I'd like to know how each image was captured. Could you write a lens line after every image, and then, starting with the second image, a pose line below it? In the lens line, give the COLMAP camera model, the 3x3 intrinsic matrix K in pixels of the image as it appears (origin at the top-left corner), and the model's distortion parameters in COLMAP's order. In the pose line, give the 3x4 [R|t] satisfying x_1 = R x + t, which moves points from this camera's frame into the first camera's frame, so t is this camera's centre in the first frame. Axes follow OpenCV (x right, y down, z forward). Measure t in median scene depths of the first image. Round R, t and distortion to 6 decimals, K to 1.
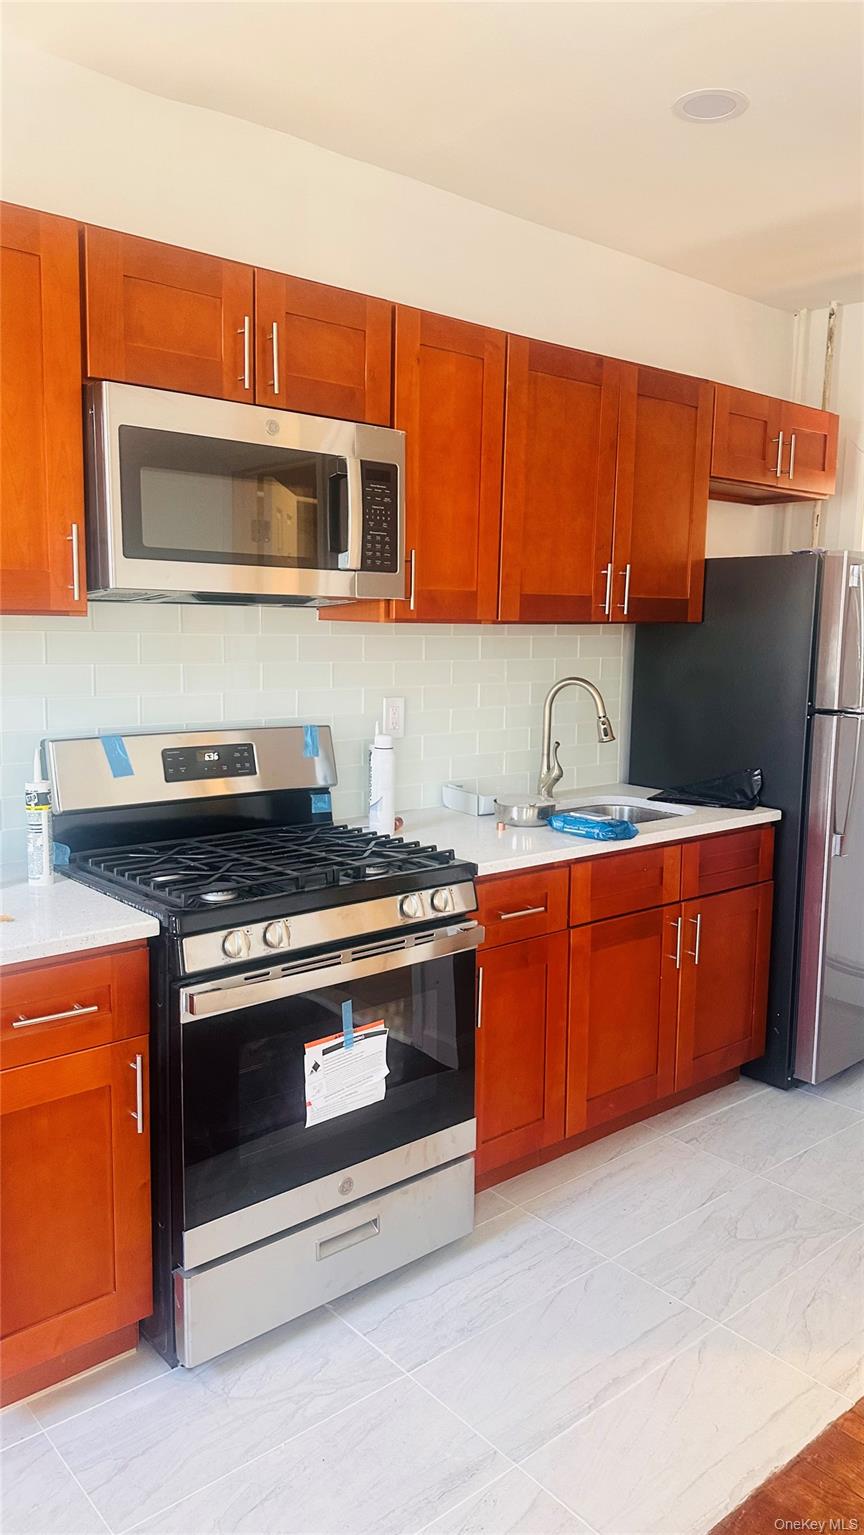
lens RADIAL K [[1059.2, 0, 435.6], [0, 1059.2, 751.1], [0, 0, 1]] dist [0.058777, -0.137776]
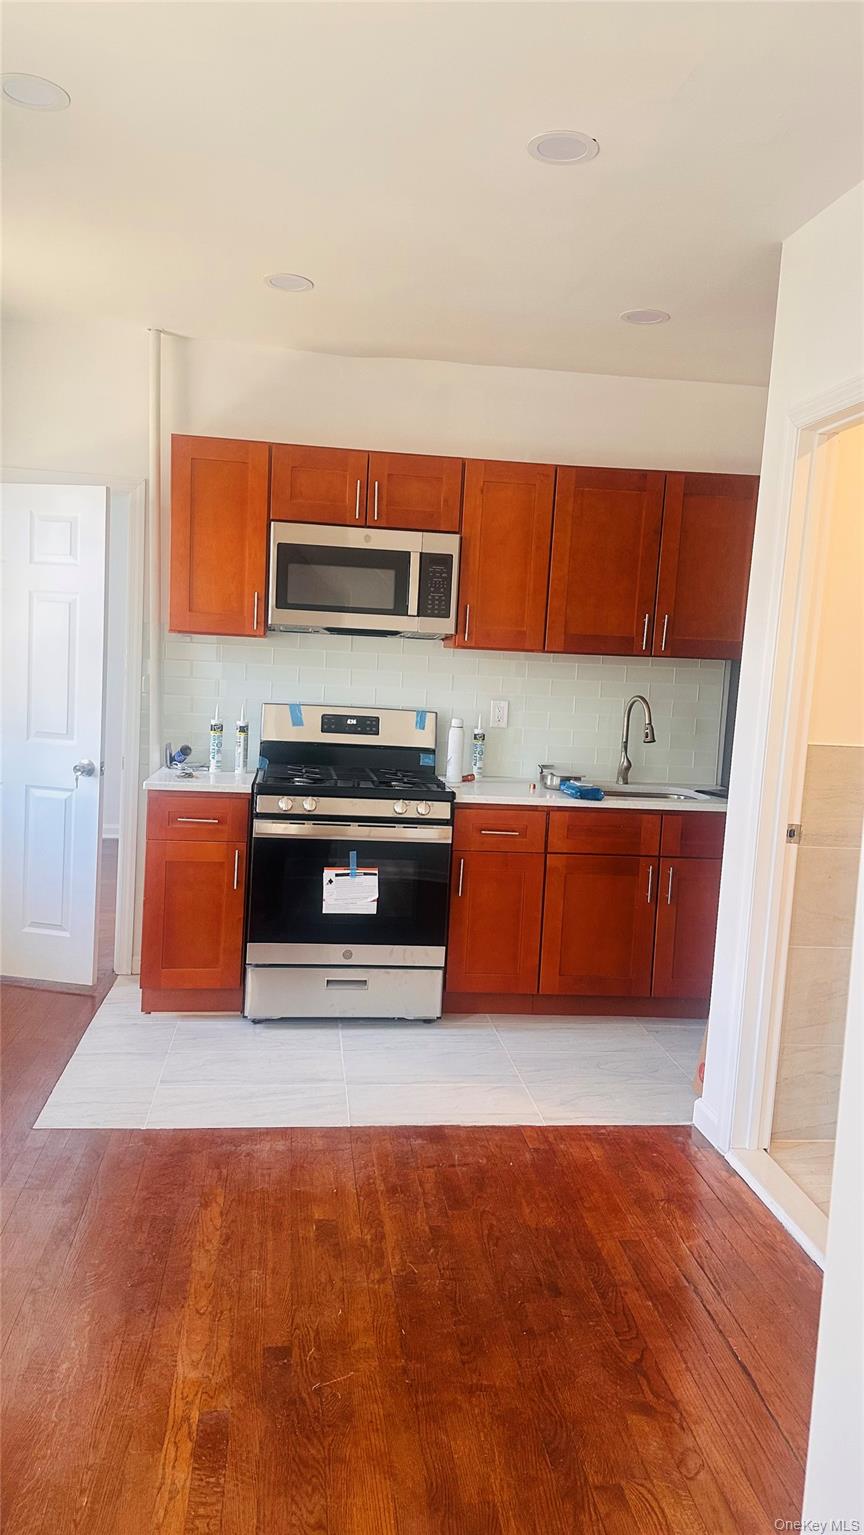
lens RADIAL K [[1066.1, 0, 432.0], [0, 1066.1, 767.5], [0, 0, 1]] dist [0.000471, 0.001273]
pose [[0.831316, 0.085687, -0.549155, 0.912178], [-0.104401, 0.994531, -0.002863, 0.075111], [0.545907, 0.059713, 0.835715, -0.412272]]
